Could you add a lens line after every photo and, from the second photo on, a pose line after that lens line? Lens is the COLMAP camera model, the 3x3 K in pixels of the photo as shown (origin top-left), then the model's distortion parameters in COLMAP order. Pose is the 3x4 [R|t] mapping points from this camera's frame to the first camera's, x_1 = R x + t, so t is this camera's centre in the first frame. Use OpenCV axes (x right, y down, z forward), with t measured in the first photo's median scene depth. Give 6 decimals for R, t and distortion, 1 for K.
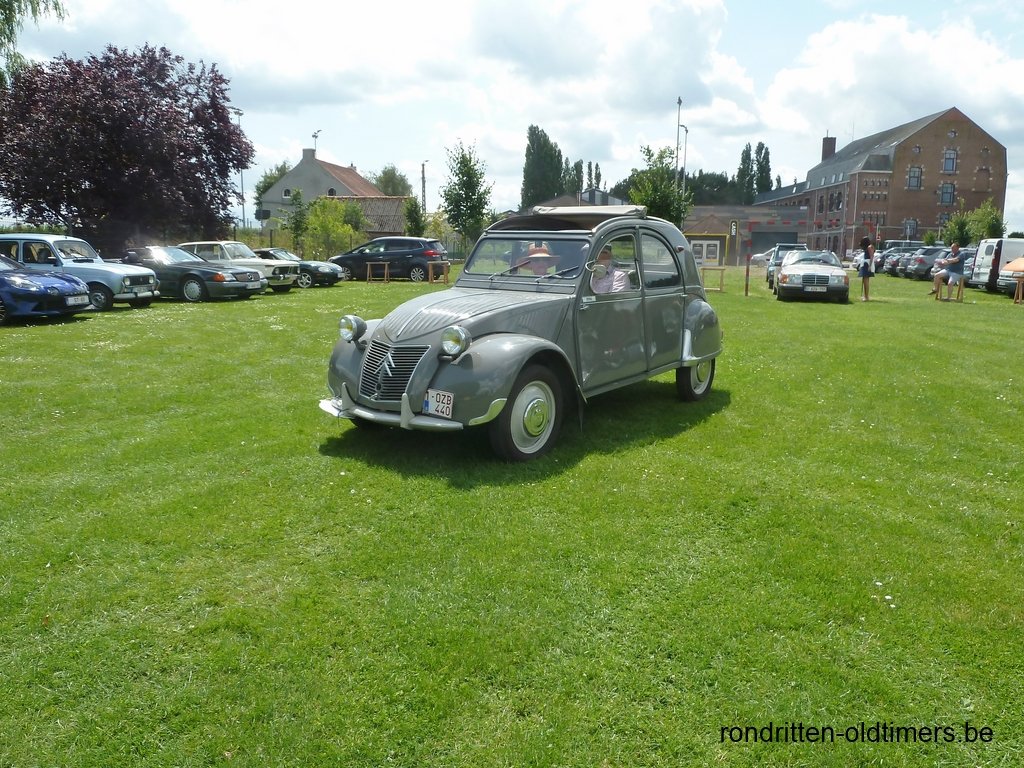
lens RADIAL K [[768.4, 0, 520.2], [0, 768.4, 381.4], [0, 0, 1]] dist [-0.030387, 0.009483]
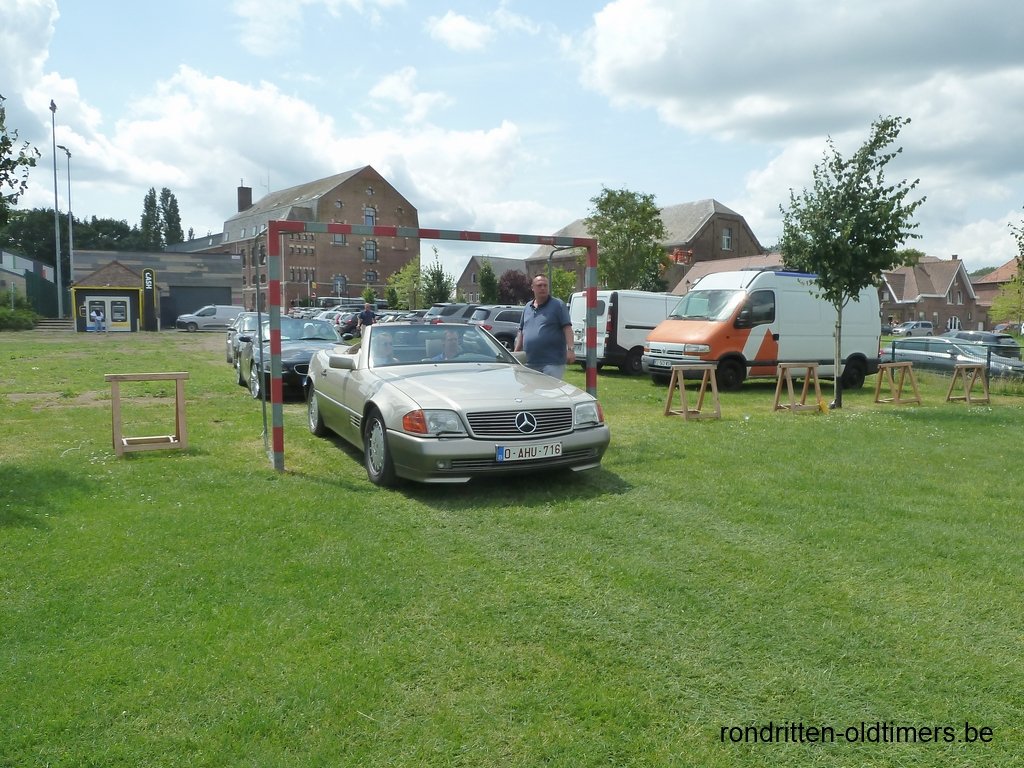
lens RADIAL K [[768.7, 0, 520.1], [0, 768.7, 386.1], [0, 0, 1]] dist [-0.033622, 0.019365]
pose [[0.747385, -0.069852, 0.660710, 0.065305], [0.114478, 0.993124, -0.024500, -0.047858], [-0.654455, 0.093947, 0.750242, 0.271810]]
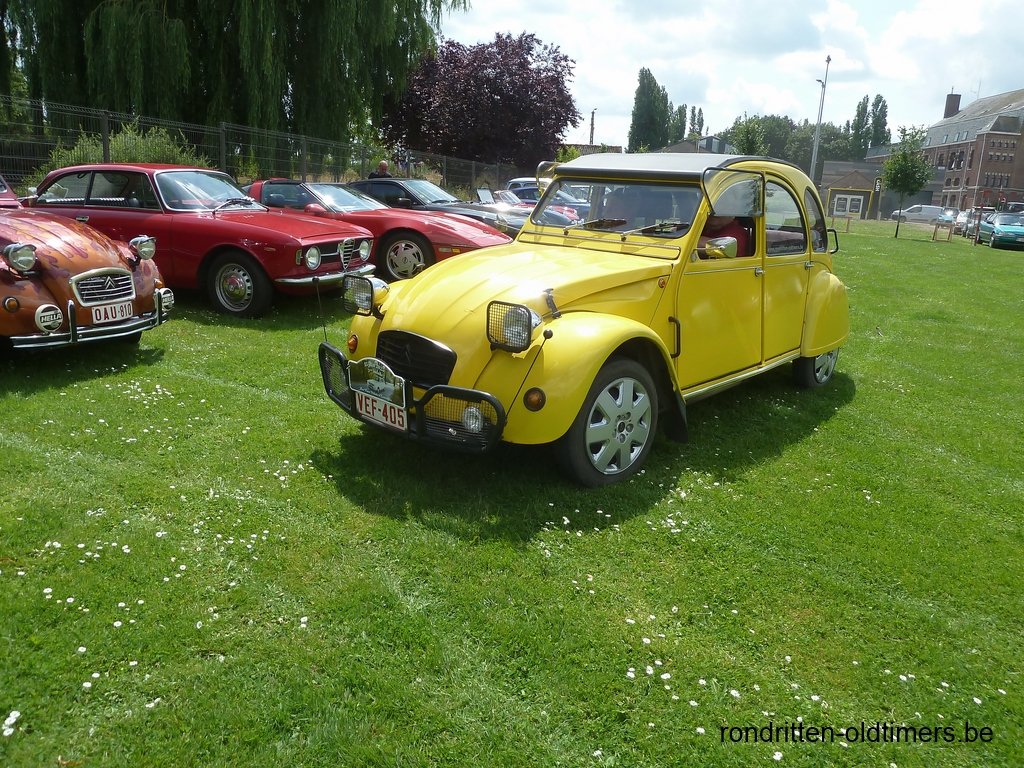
lens RADIAL K [[774.8, 0, 512.0], [0, 774.8, 384.0], [0, 0, 1]] dist [-0.007085, -0.041039]
pose [[0.994296, 0.066133, -0.083681, -0.145800], [-0.059610, 0.995155, 0.078181, 0.028708], [0.088446, -0.072746, 0.993421, -0.164116]]
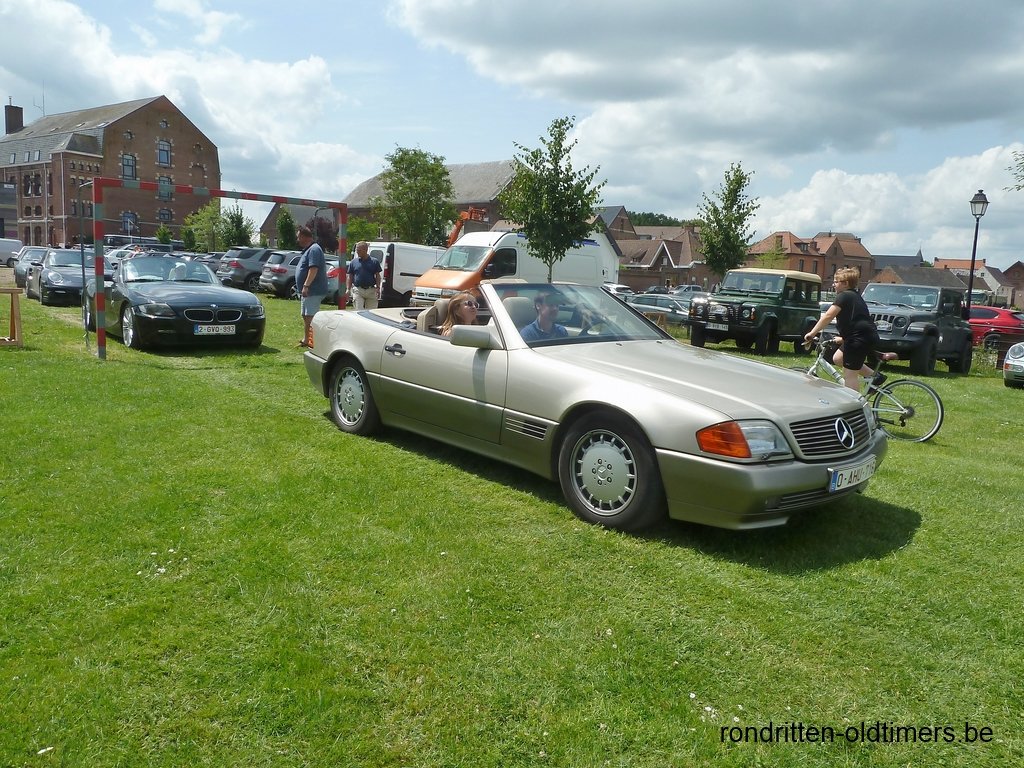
lens RADIAL K [[768.7, 0, 520.1], [0, 768.7, 386.1], [0, 0, 1]] dist [-0.033622, 0.019365]
pose [[0.568123, -0.103572, 0.816400, 0.032712], [0.093822, 0.993732, 0.060780, -0.038265], [-0.817578, 0.042066, 0.574280, 0.220642]]
